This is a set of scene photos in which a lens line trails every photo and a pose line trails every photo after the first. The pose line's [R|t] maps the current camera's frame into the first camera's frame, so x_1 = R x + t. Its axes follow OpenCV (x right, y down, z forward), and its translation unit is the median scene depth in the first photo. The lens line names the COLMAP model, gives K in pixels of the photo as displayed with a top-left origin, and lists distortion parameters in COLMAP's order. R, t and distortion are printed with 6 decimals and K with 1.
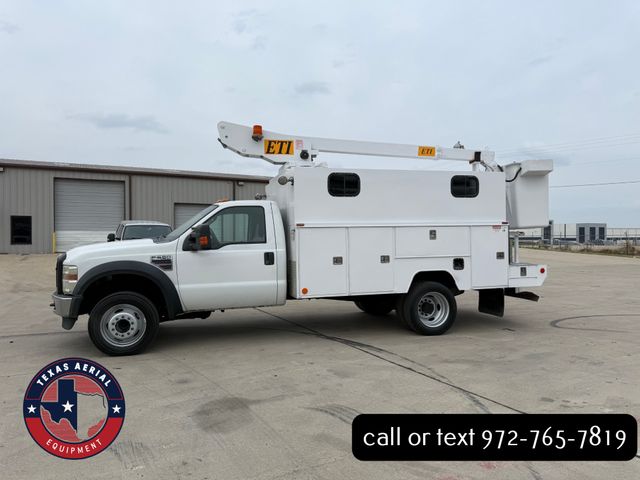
lens RADIAL K [[450.3, 0, 323.2], [0, 450.3, 232.5], [0, 0, 1]] dist [0.094037, -0.134703]
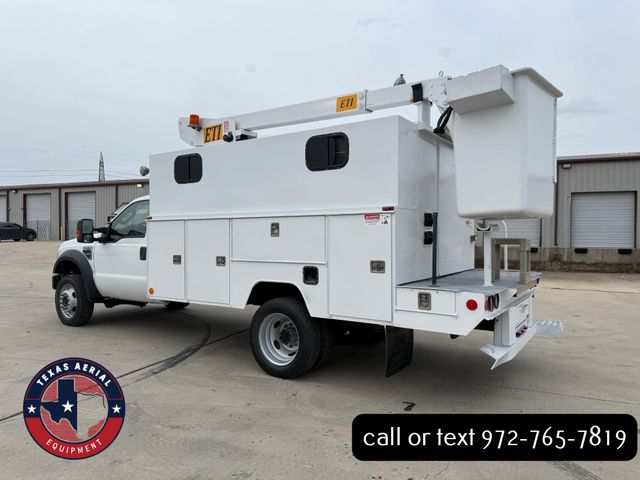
lens RADIAL K [[450.3, 0, 321.1], [0, 450.3, 234.9], [0, 0, 1]] dist [0.094037, -0.134703]
pose [[0.635725, 0.012205, -0.771819, 0.806881], [0.001820, 0.999849, 0.017310, 0.001576], [0.771914, -0.012409, 0.635606, 0.618925]]
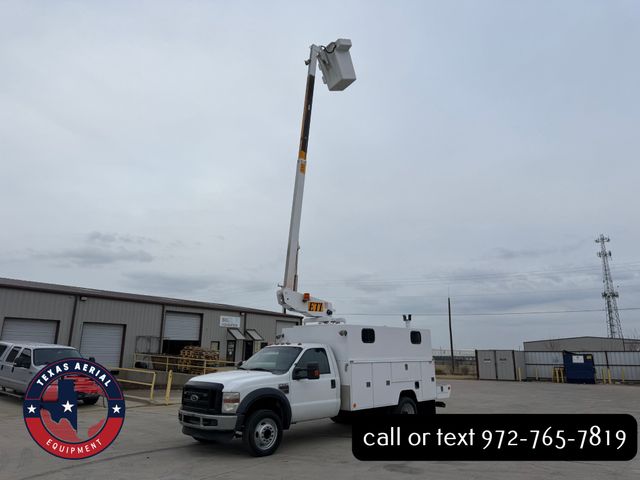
lens RADIAL K [[450.3, 0, 330.4], [0, 450.3, 228.3], [0, 0, 1]] dist [0.094037, -0.134703]
pose [[0.878265, 0.138029, 0.457820, -0.855295], [-0.017055, 0.965865, -0.258483, -0.052102], [-0.477870, 0.219208, 0.850640, -0.425092]]
